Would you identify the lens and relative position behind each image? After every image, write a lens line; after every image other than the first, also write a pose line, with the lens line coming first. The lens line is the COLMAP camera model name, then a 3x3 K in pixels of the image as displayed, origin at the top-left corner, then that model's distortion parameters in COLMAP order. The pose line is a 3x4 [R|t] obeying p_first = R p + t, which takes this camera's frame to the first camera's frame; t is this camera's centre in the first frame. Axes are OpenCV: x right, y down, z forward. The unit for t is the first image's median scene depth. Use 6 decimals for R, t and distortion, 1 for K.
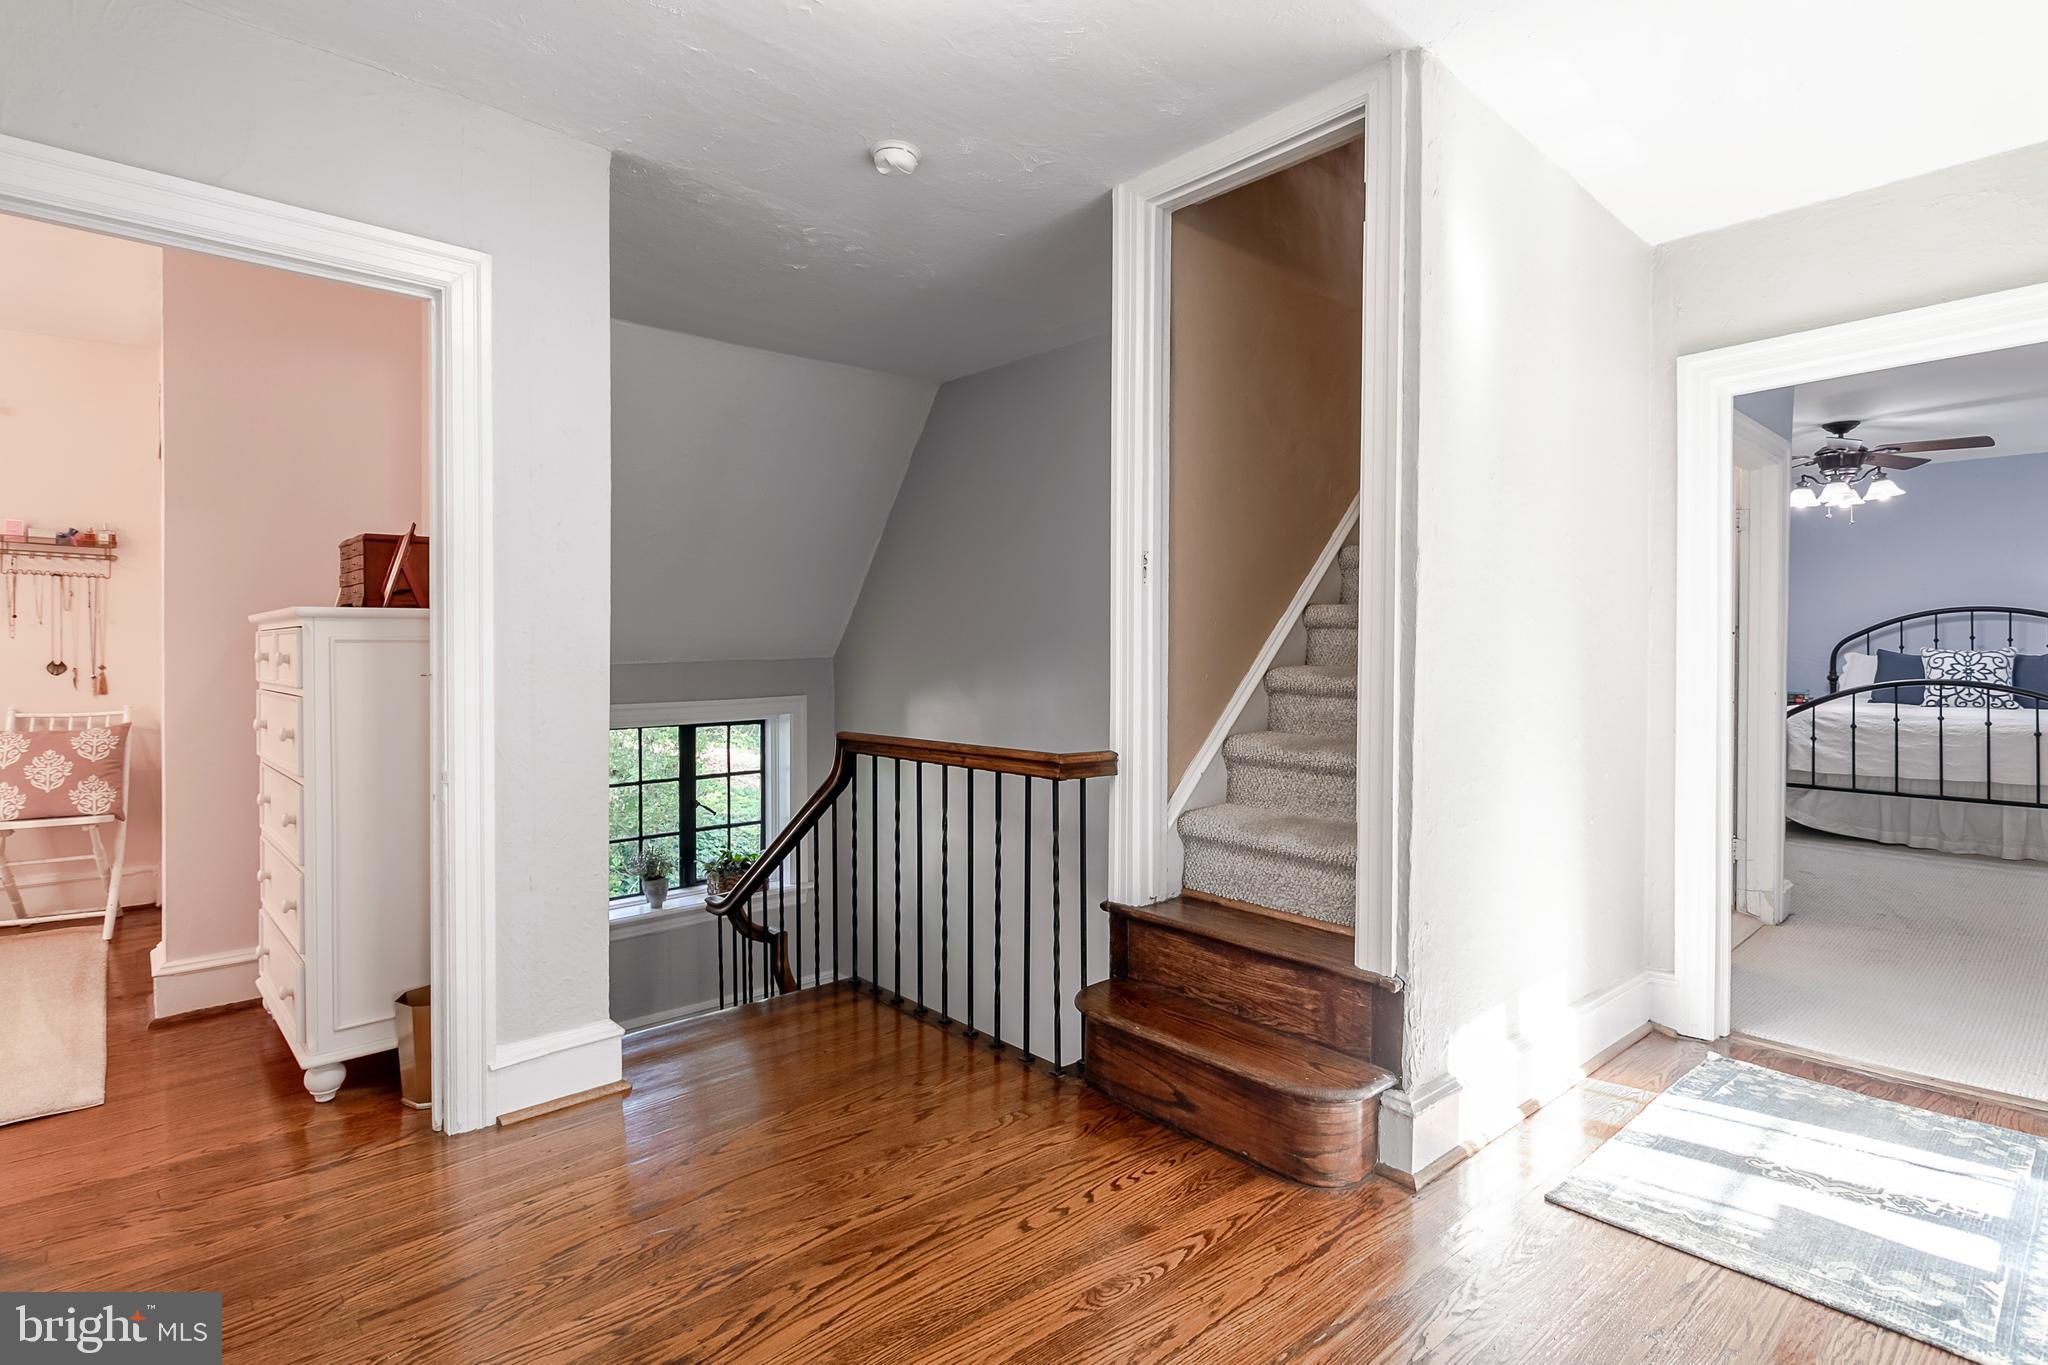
lens RADIAL K [[993.5, 0, 997.2], [0, 993.5, 669.7], [0, 0, 1]] dist [0.003961, 0.000758]
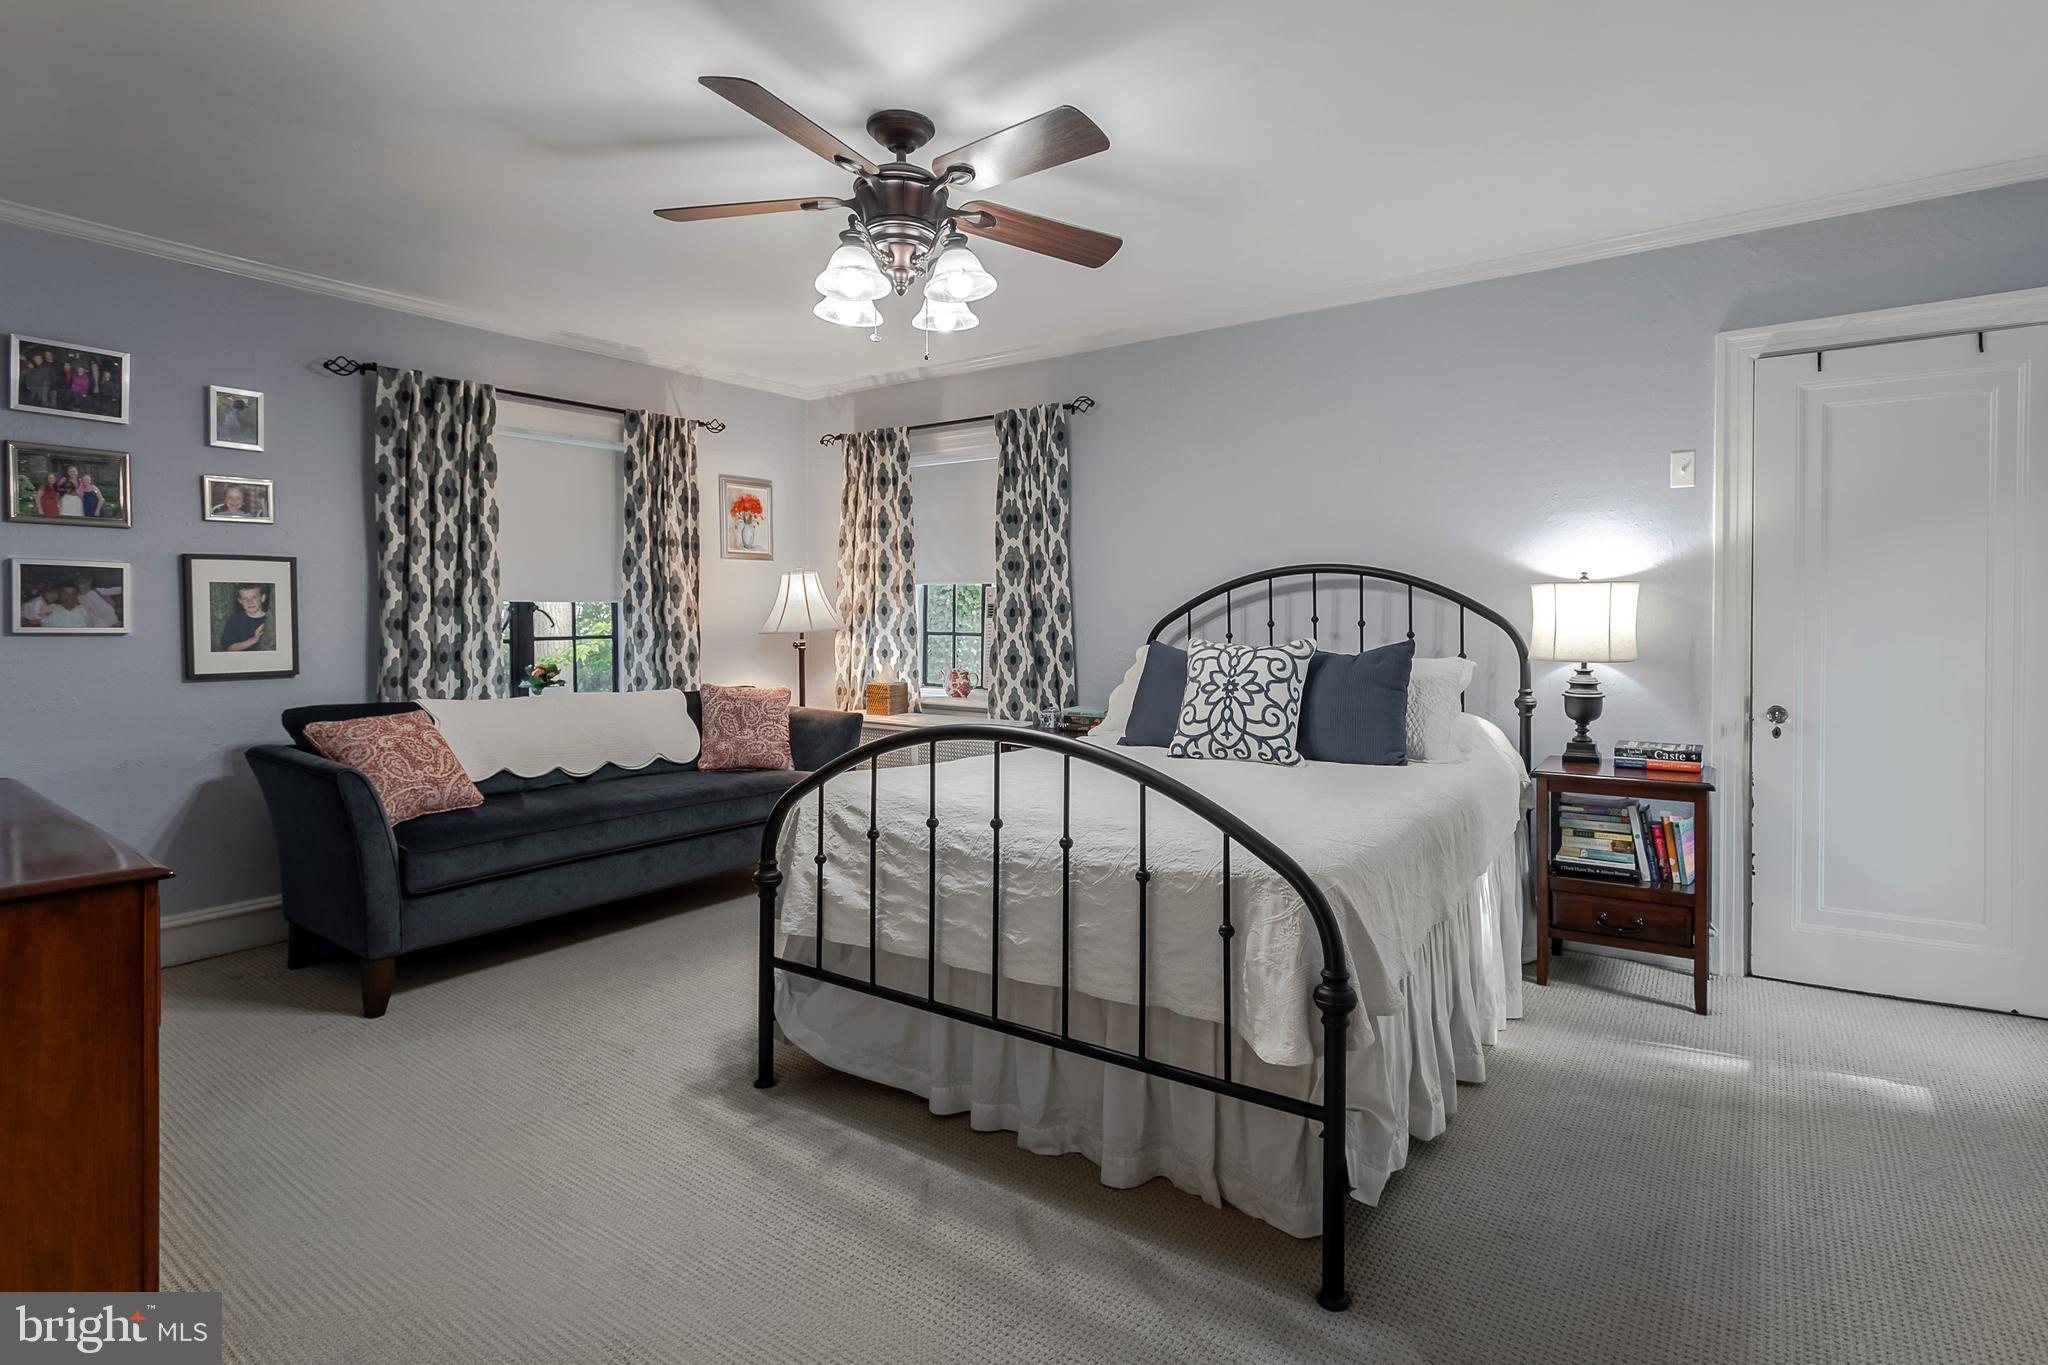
lens RADIAL K [[1006.6, 0, 1041.0], [0, 1006.6, 637.6], [0, 0, 1]] dist [-0.000365, 0.002756]
pose [[0.973589, -0.001155, 0.228304, 0.723177], [0.003504, 0.999945, -0.009883, -0.017446], [-0.228280, 0.010422, 0.973540, 0.501306]]
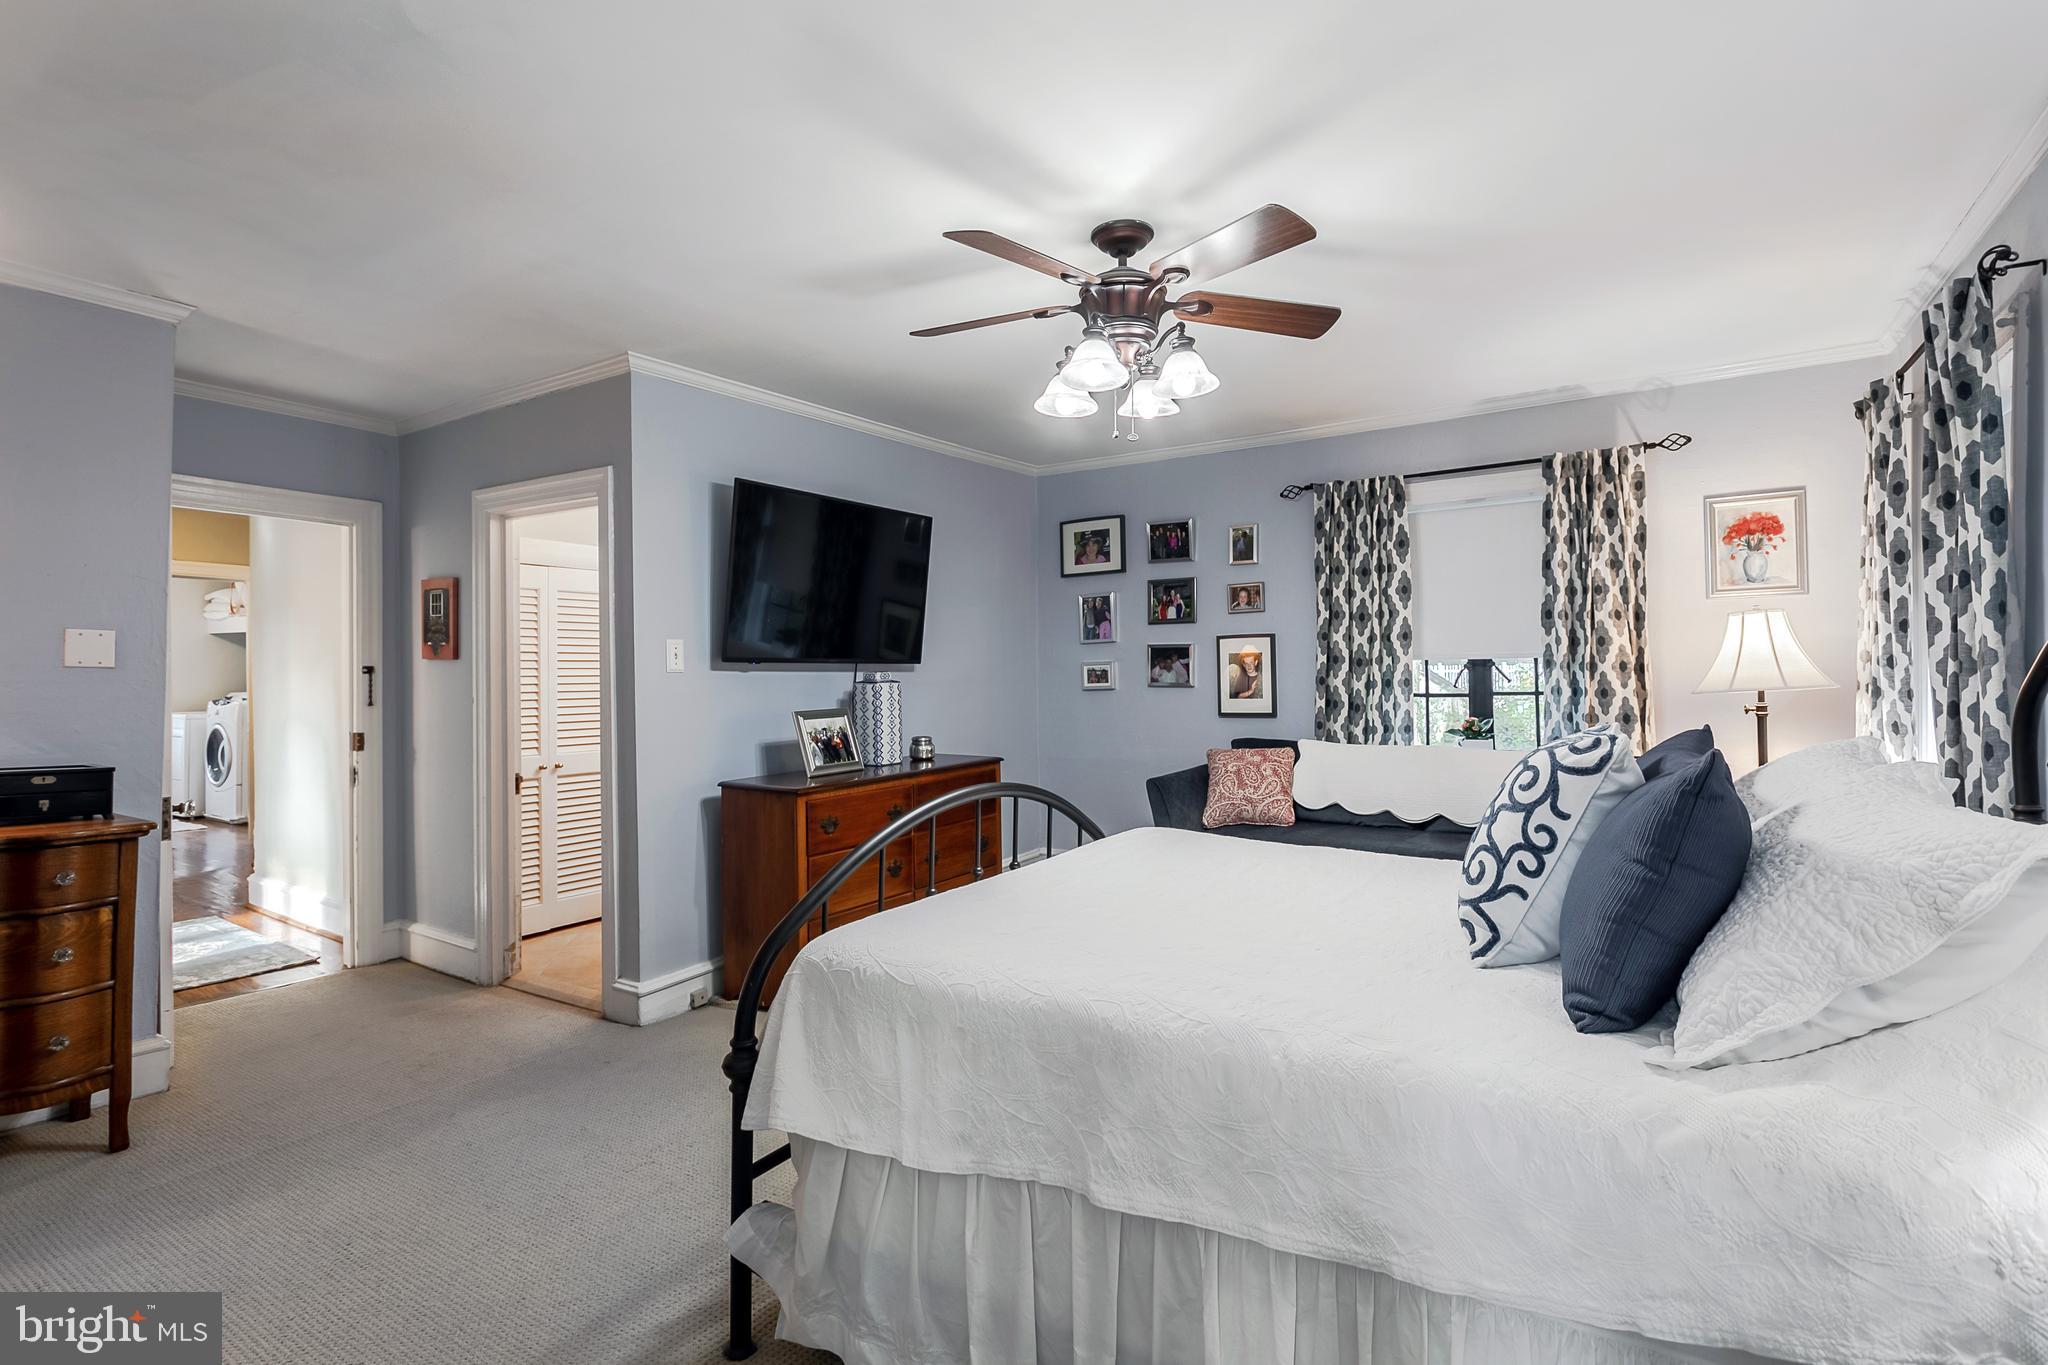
lens RADIAL K [[1001.6, 0, 1016.2], [0, 1001.6, 665.9], [0, 0, 1]] dist [0.000367, 0.001721]
pose [[0.272681, -0.002747, -0.962101, 1.164205], [-0.013349, 0.999889, -0.006638, -0.035921], [0.962012, 0.014653, 0.272614, 0.733780]]
